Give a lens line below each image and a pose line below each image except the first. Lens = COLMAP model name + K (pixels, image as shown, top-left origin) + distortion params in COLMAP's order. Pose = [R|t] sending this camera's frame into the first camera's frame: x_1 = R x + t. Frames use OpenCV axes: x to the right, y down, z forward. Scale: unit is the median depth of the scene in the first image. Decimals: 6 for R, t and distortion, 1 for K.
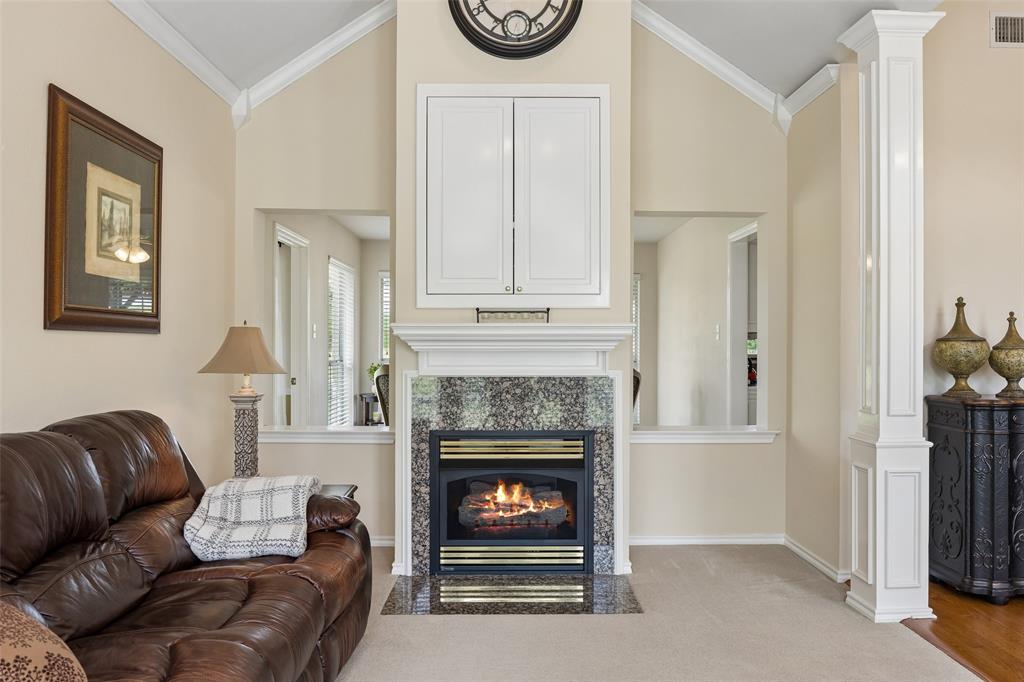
lens RADIAL K [[726.7, 0, 512.0], [0, 726.7, 341.0], [0, 0, 1]] dist [-0.004142, -0.001073]
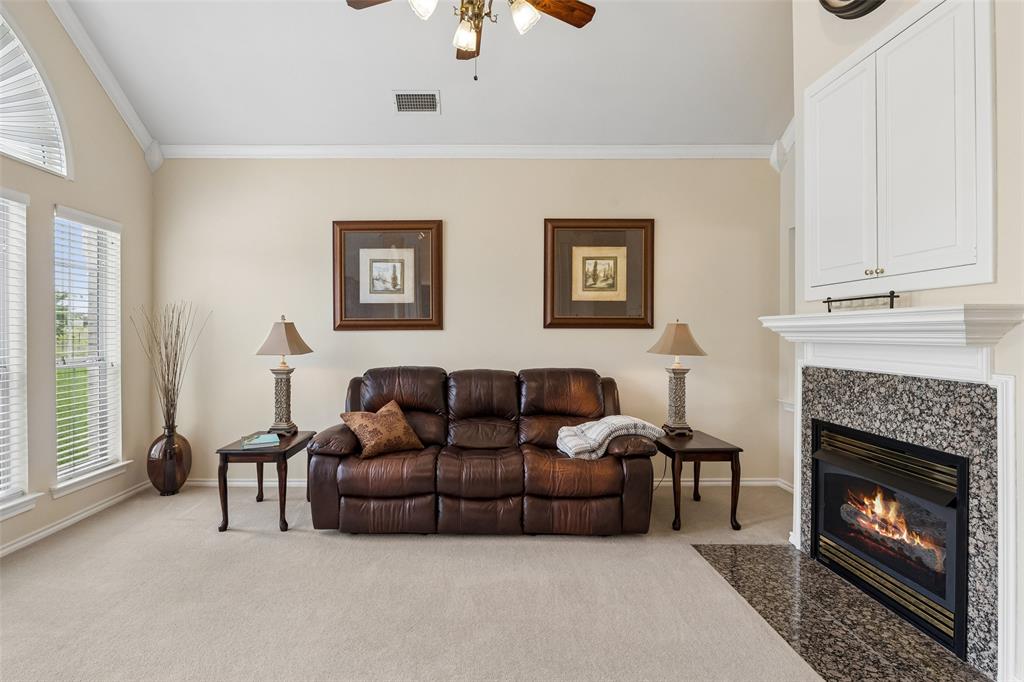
lens RADIAL K [[489.5, 0, 511.5], [0, 489.5, 333.3], [0, 0, 1]] dist [-0.002043, -0.000785]
pose [[0.043902, -0.001538, -0.999035, 0.564958], [0.004489, 0.999989, -0.001342, 0.000683], [0.999026, -0.004426, 0.043909, 0.538223]]
